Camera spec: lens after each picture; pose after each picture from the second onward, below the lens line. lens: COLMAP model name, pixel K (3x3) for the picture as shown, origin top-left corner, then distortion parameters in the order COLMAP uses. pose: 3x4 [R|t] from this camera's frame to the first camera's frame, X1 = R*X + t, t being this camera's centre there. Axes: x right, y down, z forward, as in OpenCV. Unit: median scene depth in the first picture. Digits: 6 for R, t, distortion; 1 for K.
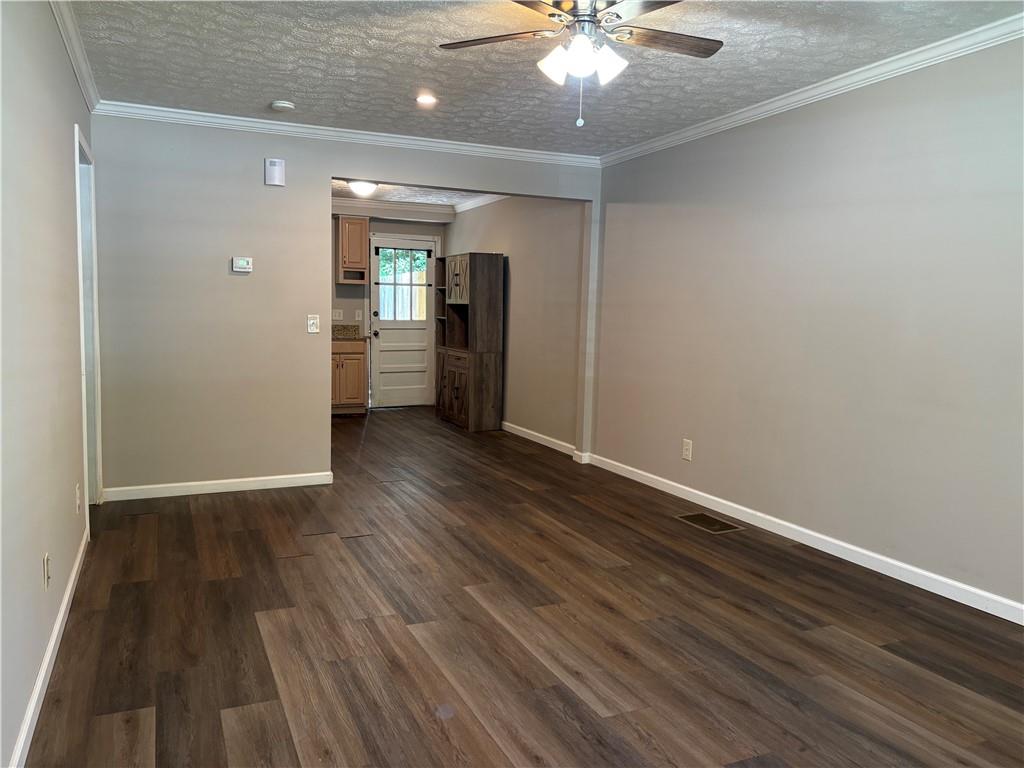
lens RADIAL K [[785.0, 0, 517.8], [0, 785.0, 386.8], [0, 0, 1]] dist [0.052684, -0.062518]
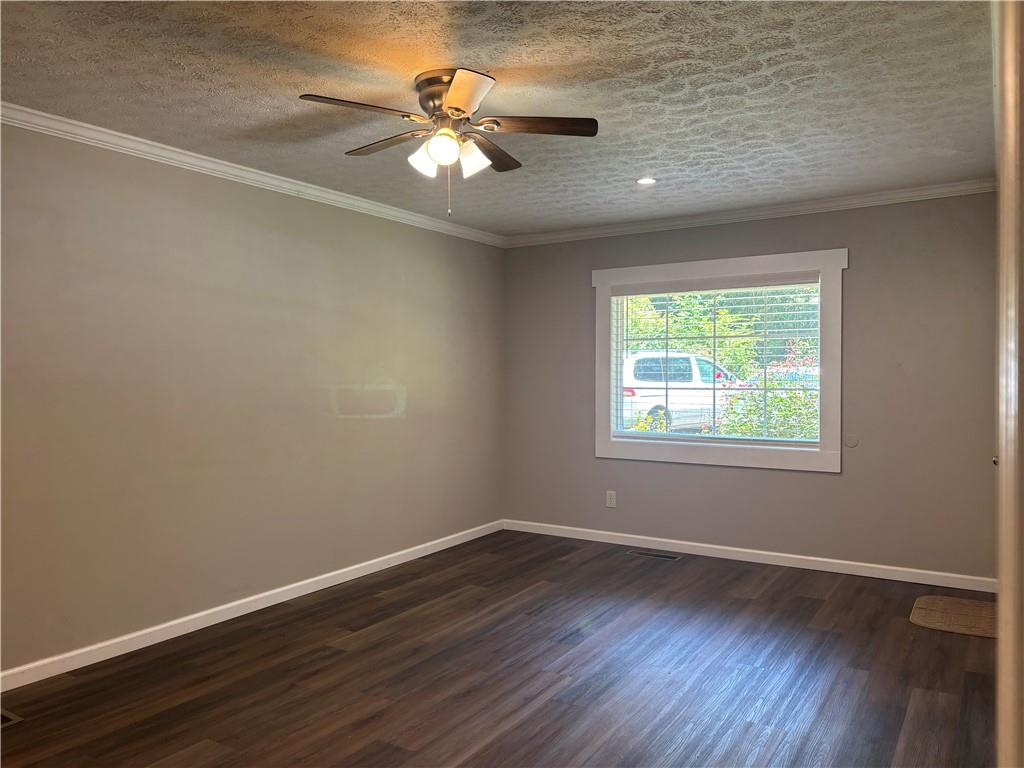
lens RADIAL K [[785.0, 0, 517.8], [0, 785.0, 386.8], [0, 0, 1]] dist [0.052684, -0.062518]
pose [[-0.572016, -0.041896, 0.819172, -0.734036], [0.055354, 0.994446, 0.089514, -0.184230], [-0.818372, 0.096548, -0.566520, 1.354886]]
